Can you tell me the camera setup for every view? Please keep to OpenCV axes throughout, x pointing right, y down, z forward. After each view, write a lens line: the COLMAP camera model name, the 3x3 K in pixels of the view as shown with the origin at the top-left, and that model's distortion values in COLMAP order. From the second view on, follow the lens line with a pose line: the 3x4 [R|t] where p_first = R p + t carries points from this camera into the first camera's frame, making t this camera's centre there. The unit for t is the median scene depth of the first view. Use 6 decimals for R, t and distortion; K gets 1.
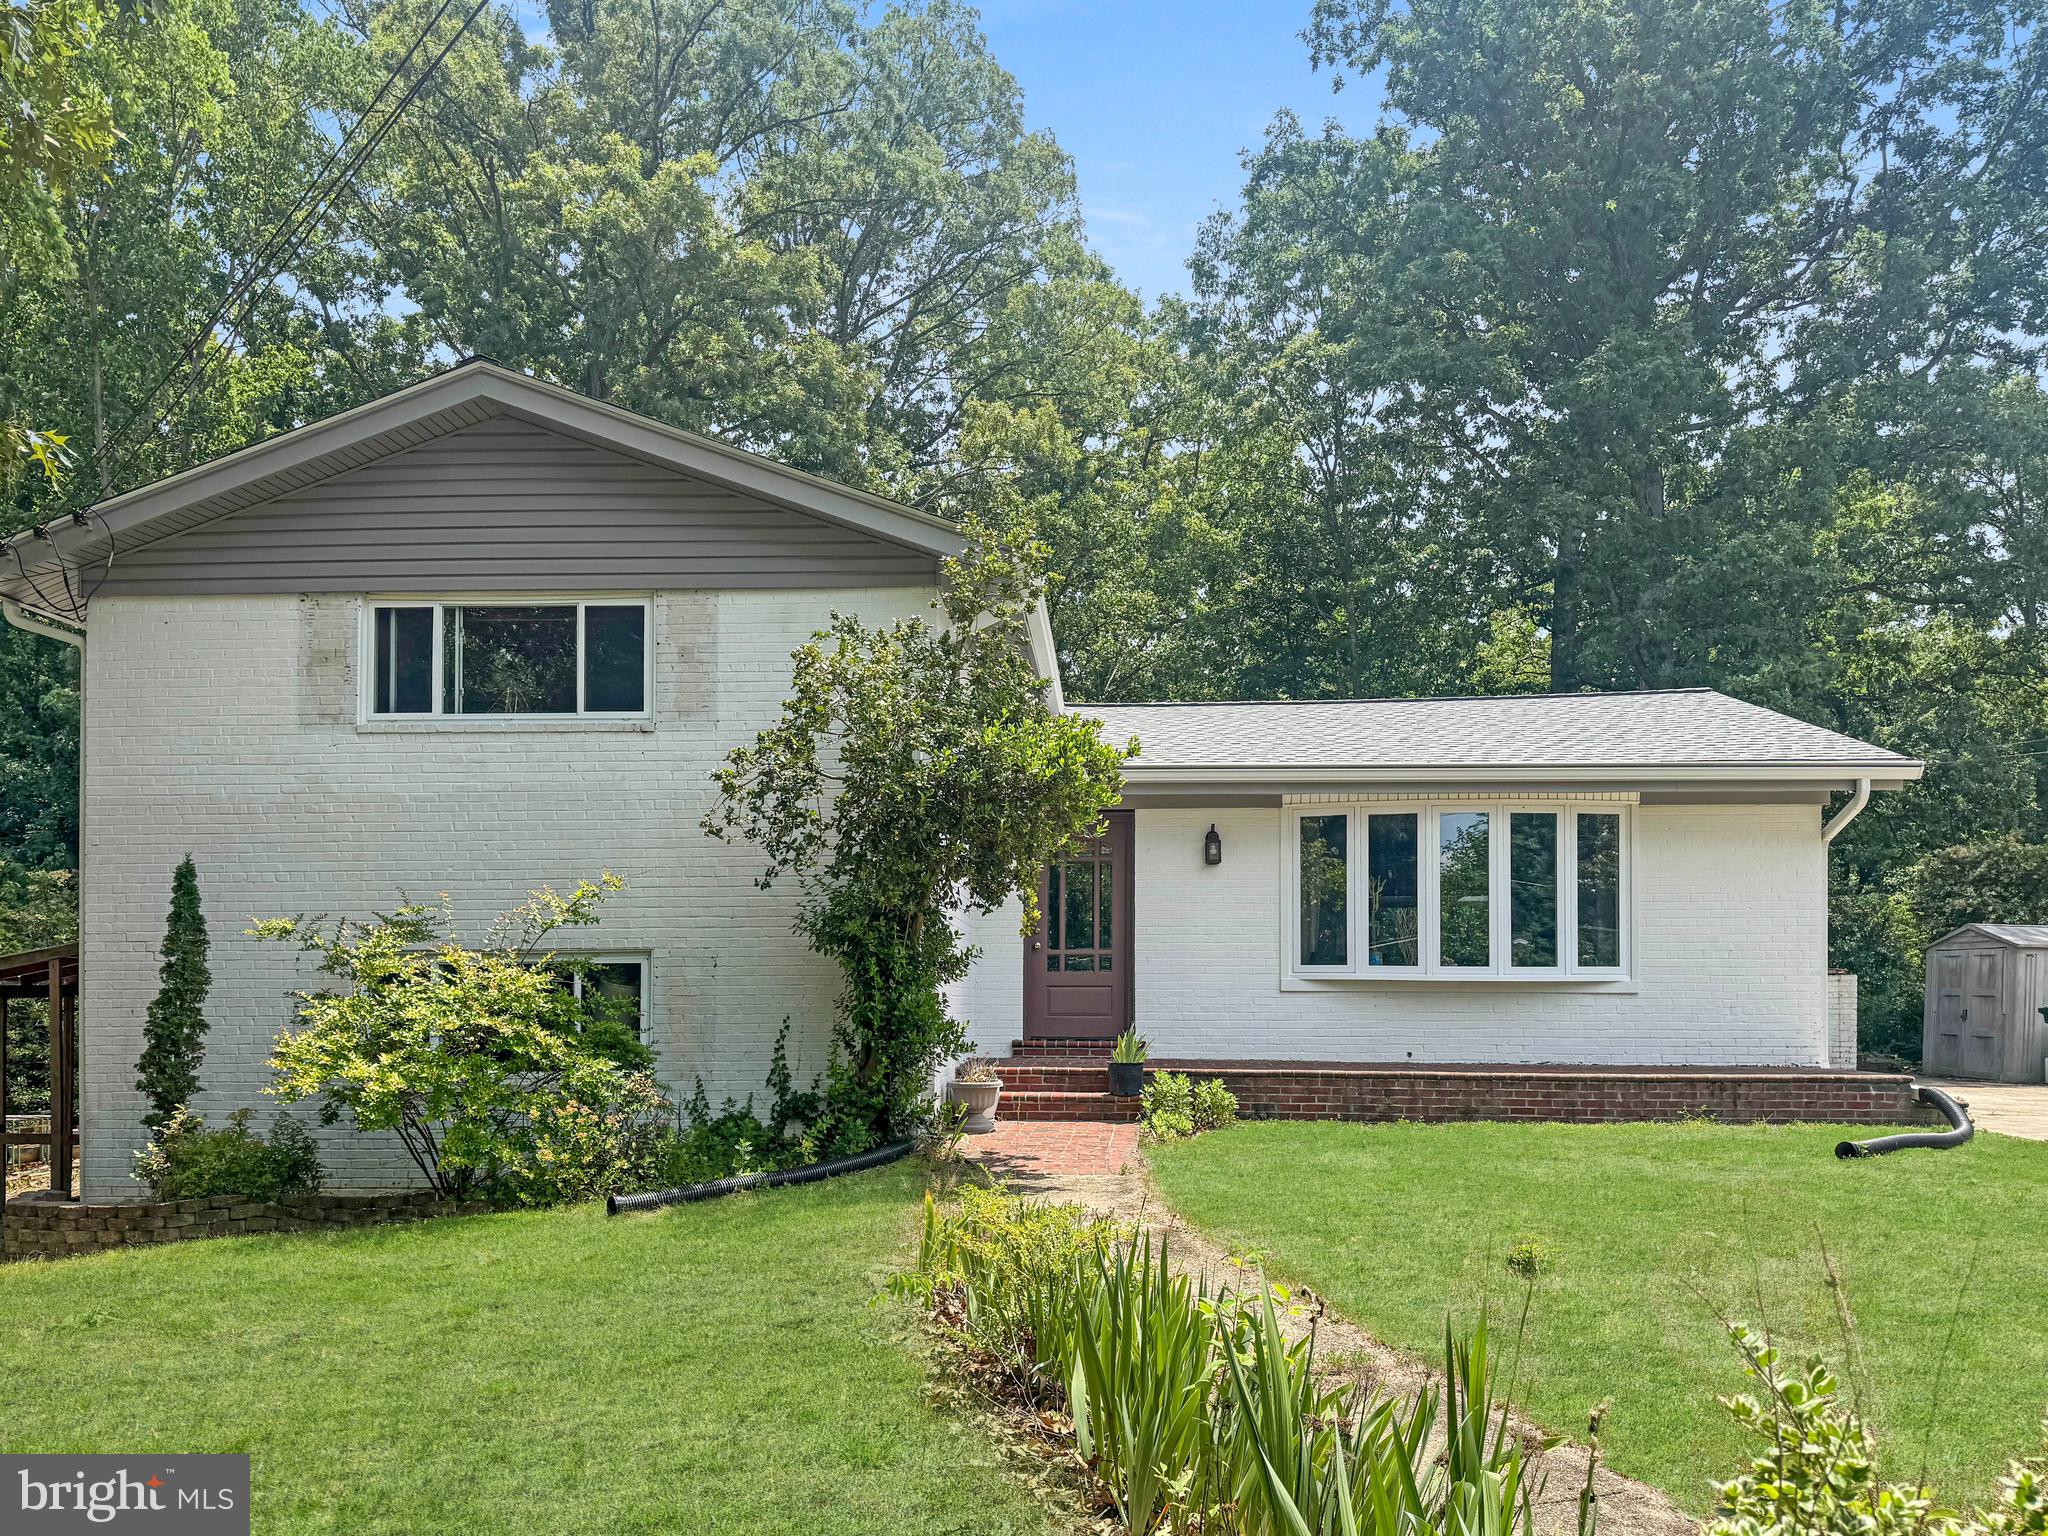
lens RADIAL K [[1433.5, 0, 1024.0], [0, 1433.5, 768.0], [0, 0, 1]] dist [0.056547, -0.165813]
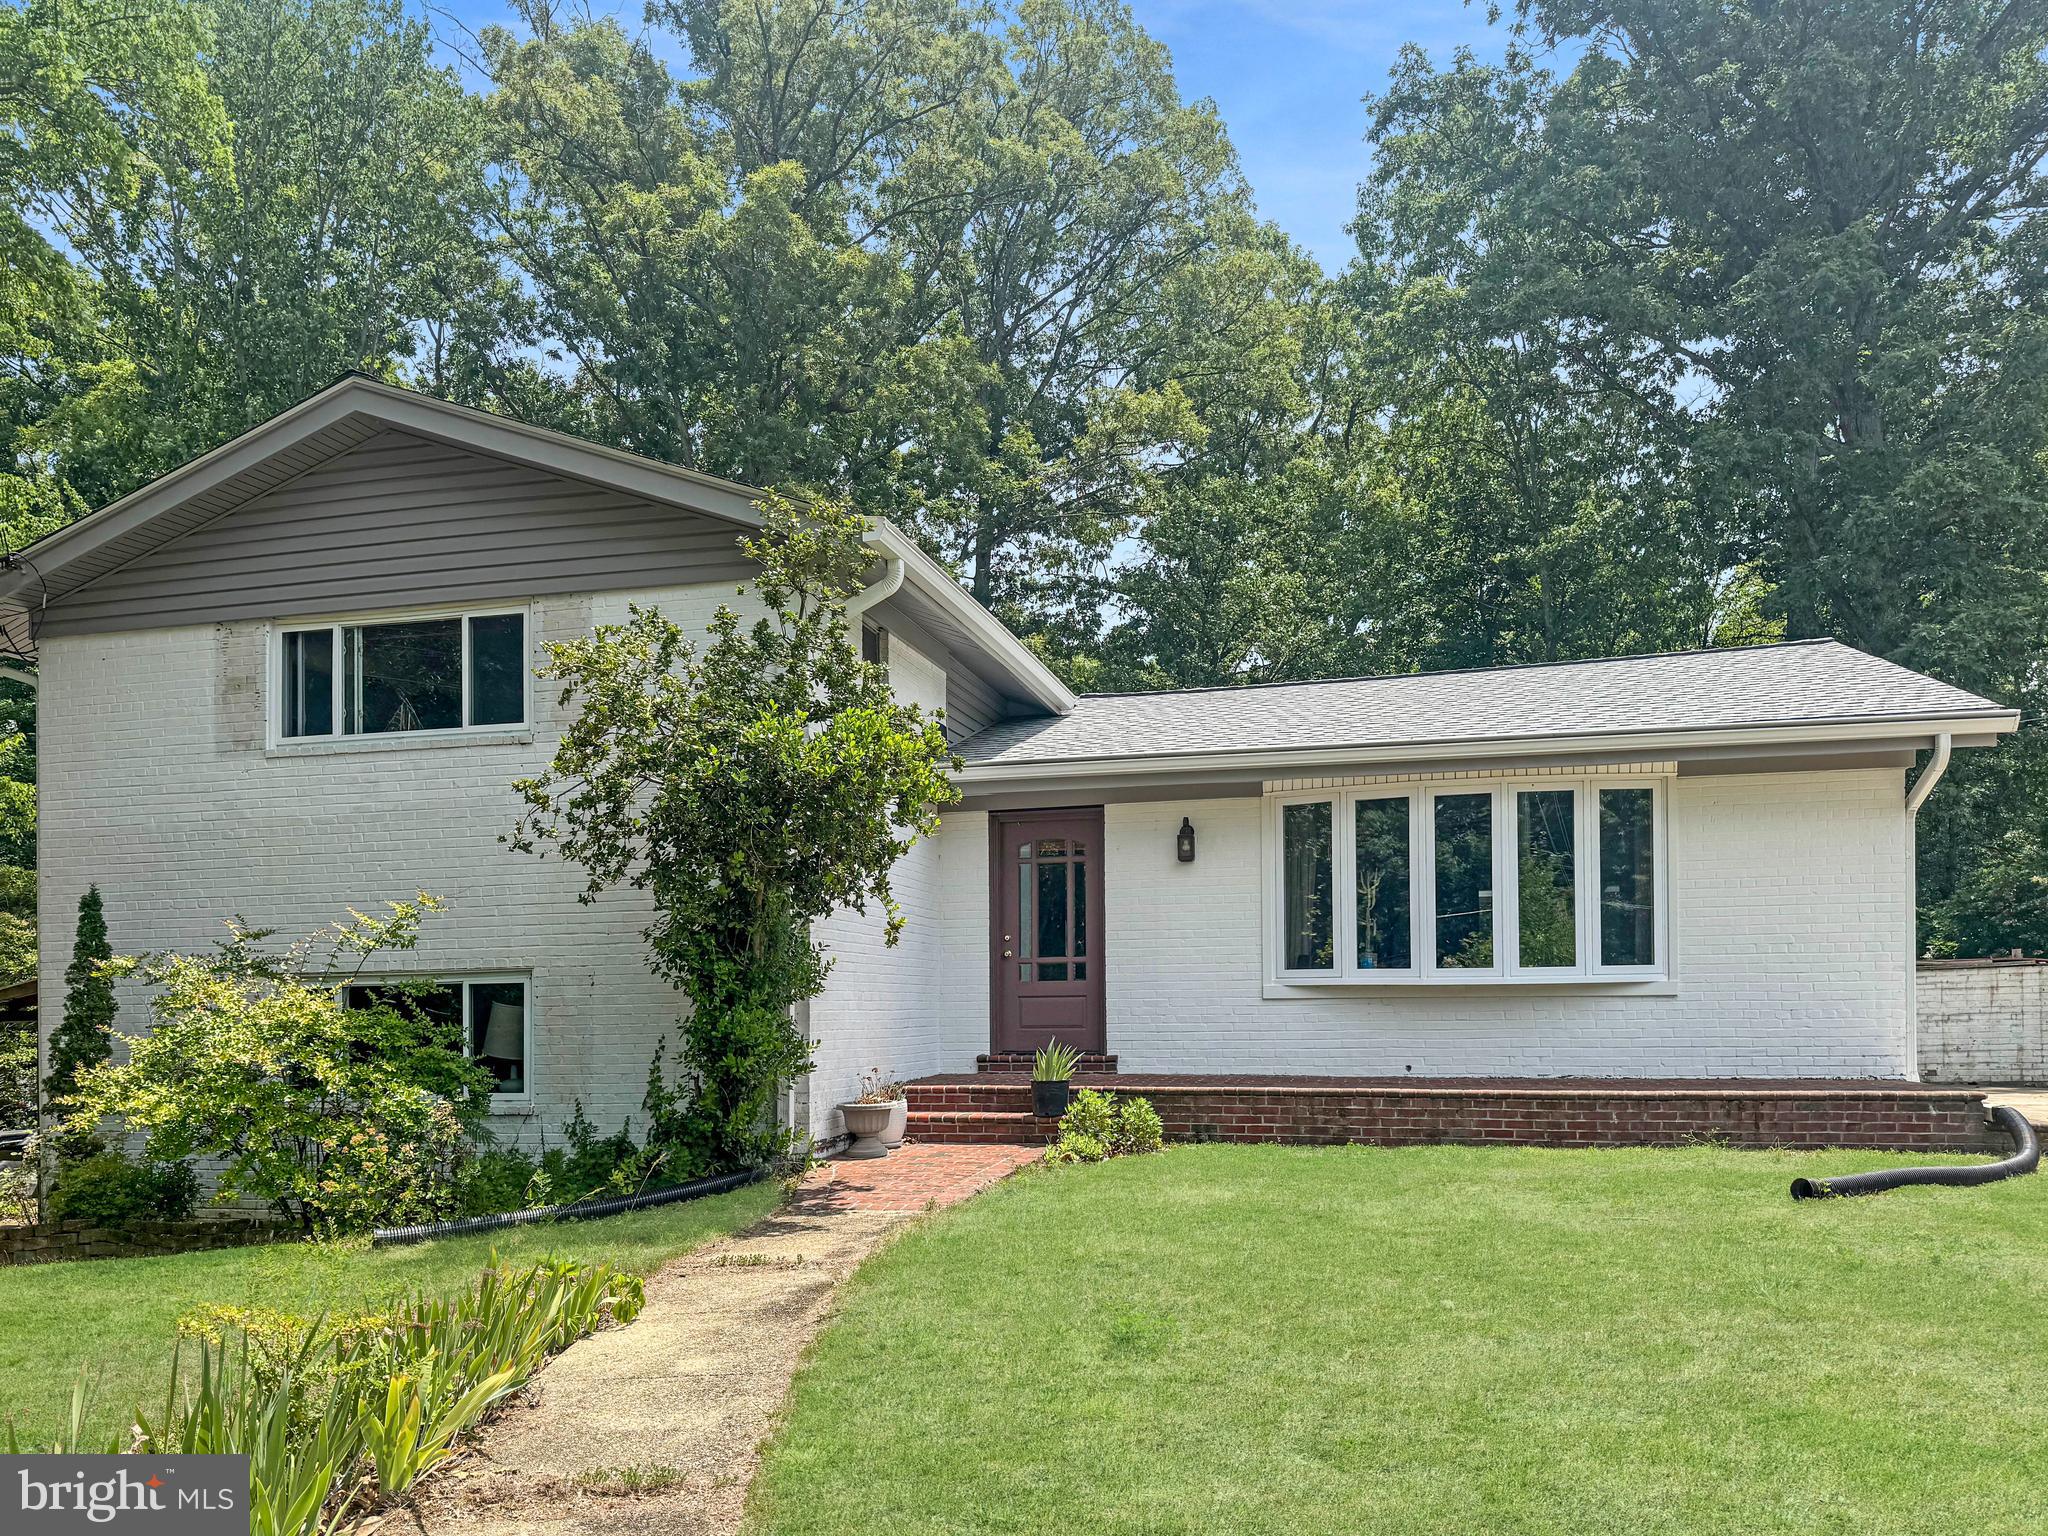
lens RADIAL K [[1441.6, 0, 1017.9], [0, 1441.6, 789.9], [0, 0, 1]] dist [0.045477, -0.124308]
pose [[0.984431, -0.040036, -0.171149, 0.219406], [0.042331, 0.999056, 0.009778, 0.009872], [0.170596, -0.016871, 0.985197, 0.092916]]
